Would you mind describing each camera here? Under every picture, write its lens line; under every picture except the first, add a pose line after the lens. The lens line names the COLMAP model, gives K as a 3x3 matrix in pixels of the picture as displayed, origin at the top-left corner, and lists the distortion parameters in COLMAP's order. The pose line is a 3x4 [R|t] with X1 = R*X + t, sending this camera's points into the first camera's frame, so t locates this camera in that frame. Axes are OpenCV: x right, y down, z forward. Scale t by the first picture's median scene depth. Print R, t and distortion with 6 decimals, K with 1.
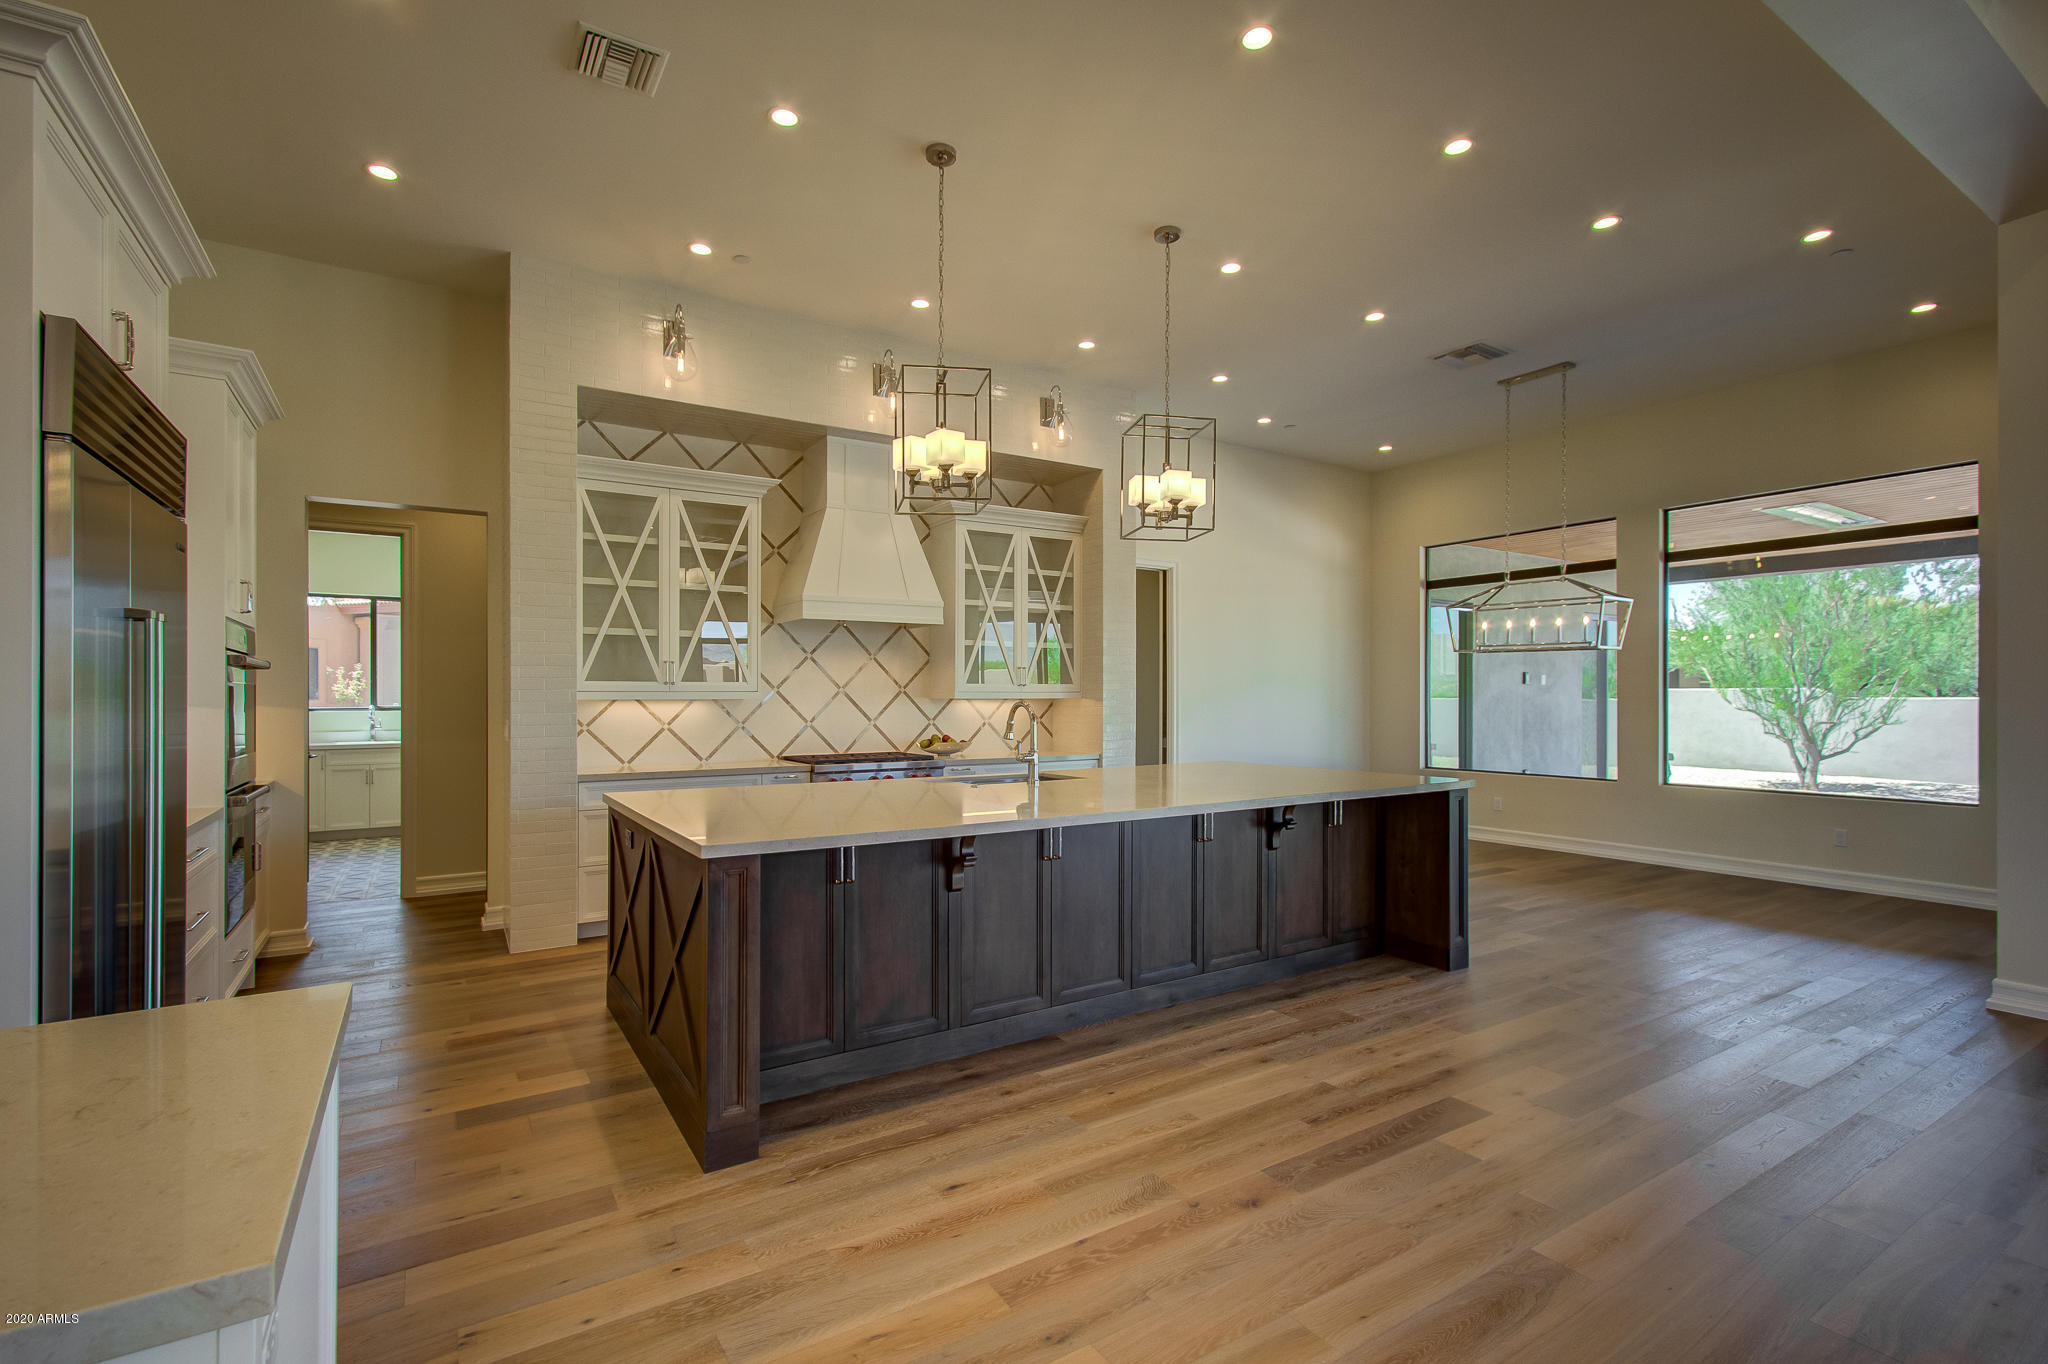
lens RADIAL K [[927.8, 0, 1025.9], [0, 927.8, 689.7], [0, 0, 1]] dist [0.003265, 0.000179]
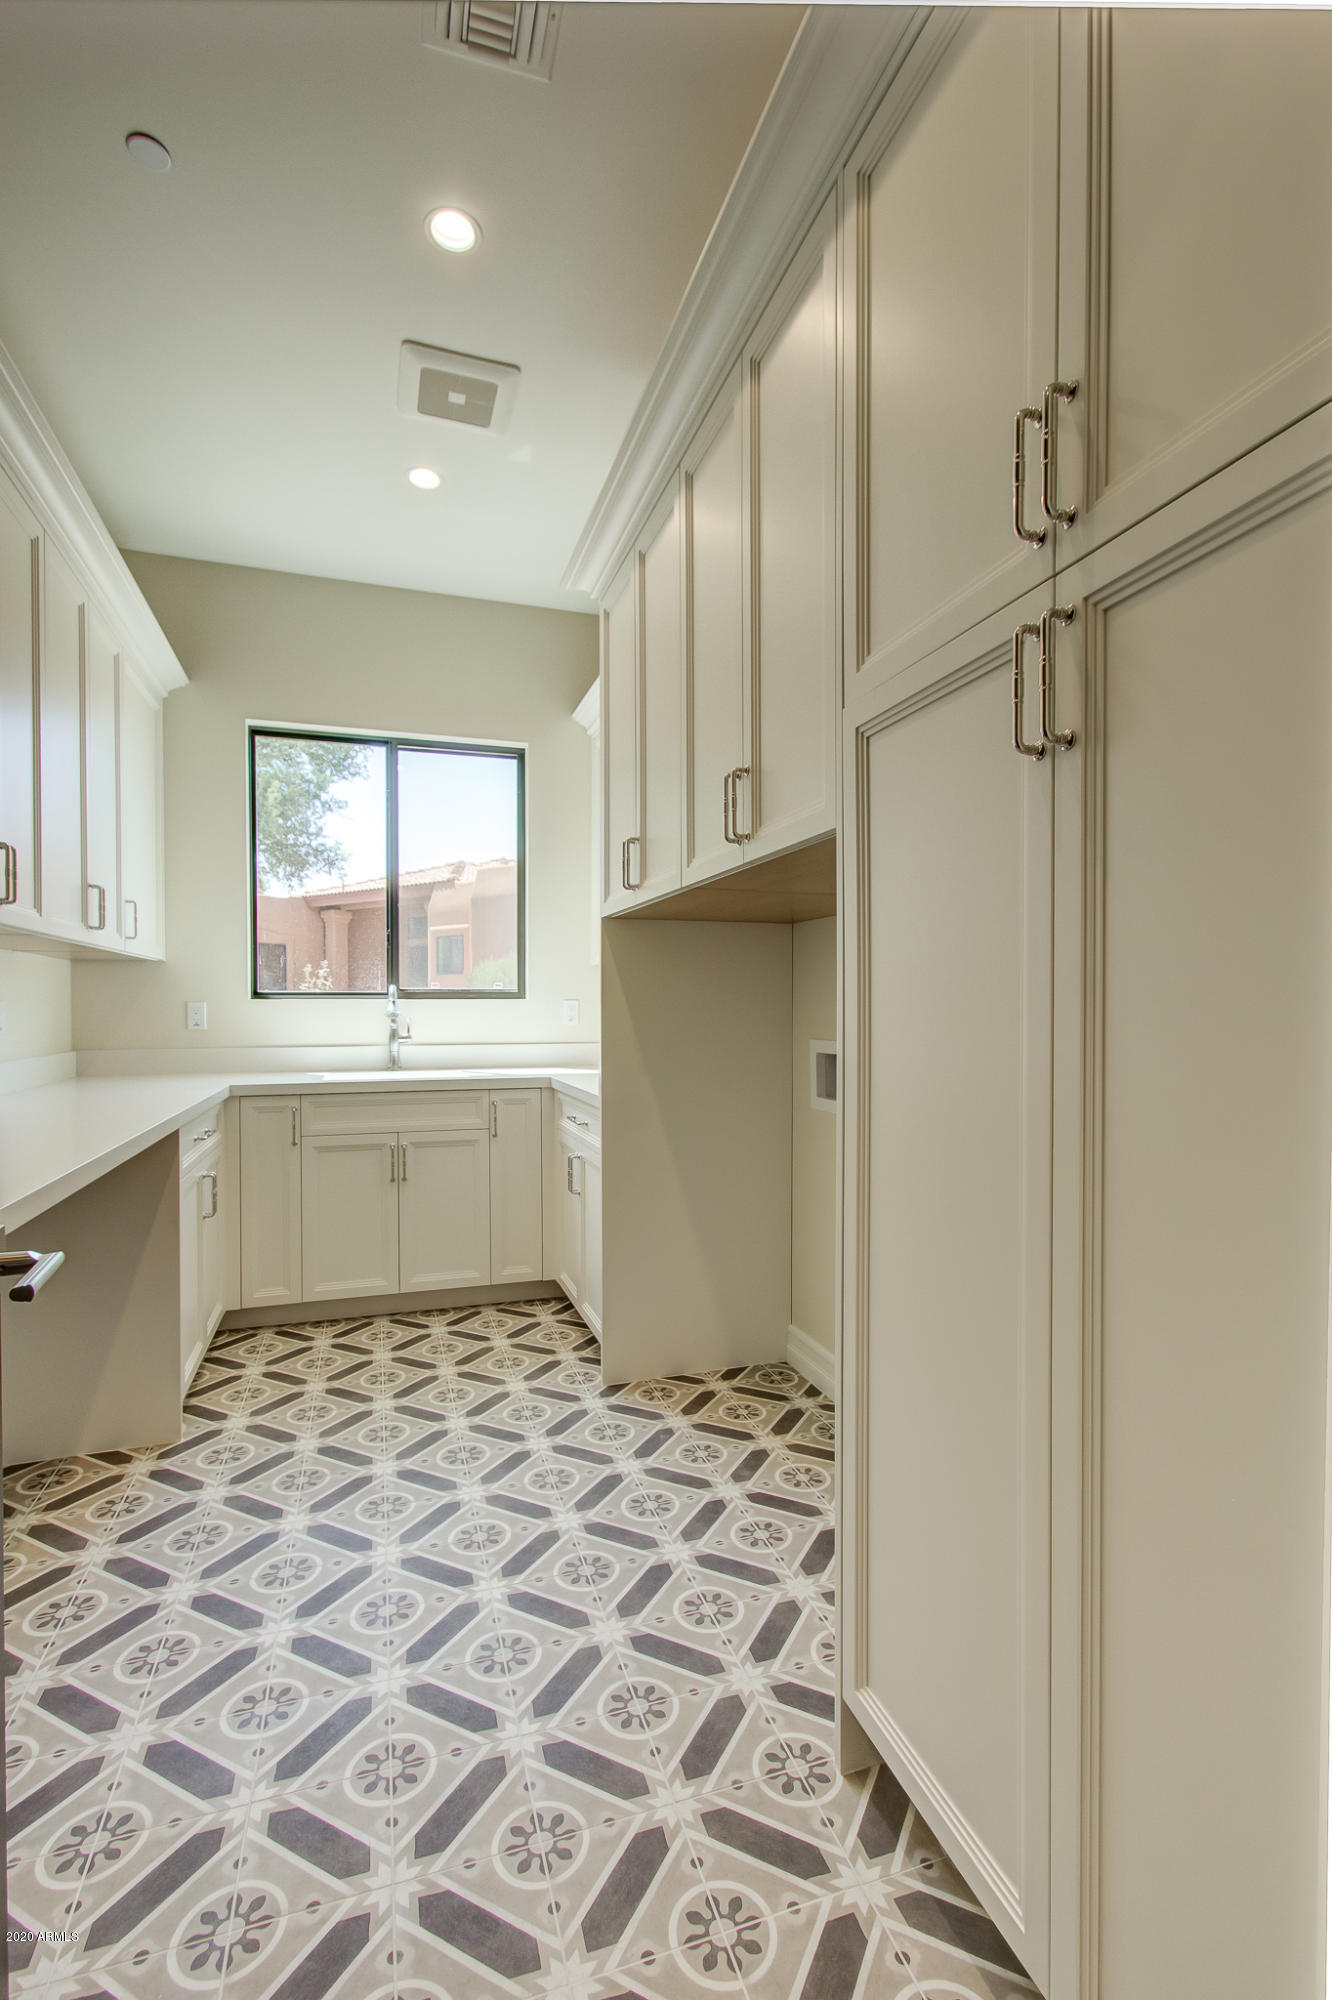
lens RADIAL K [[906.0, 0, 663.2], [0, 906.0, 1003.4], [0, 0, 1]] dist [0.003265, 0.000179]
pose [[0.967181, -0.000668, -0.254087, -0.293774], [0.002186, 0.999981, 0.005695, 0.013977], [0.254079, -0.006063, 0.967165, 0.386535]]
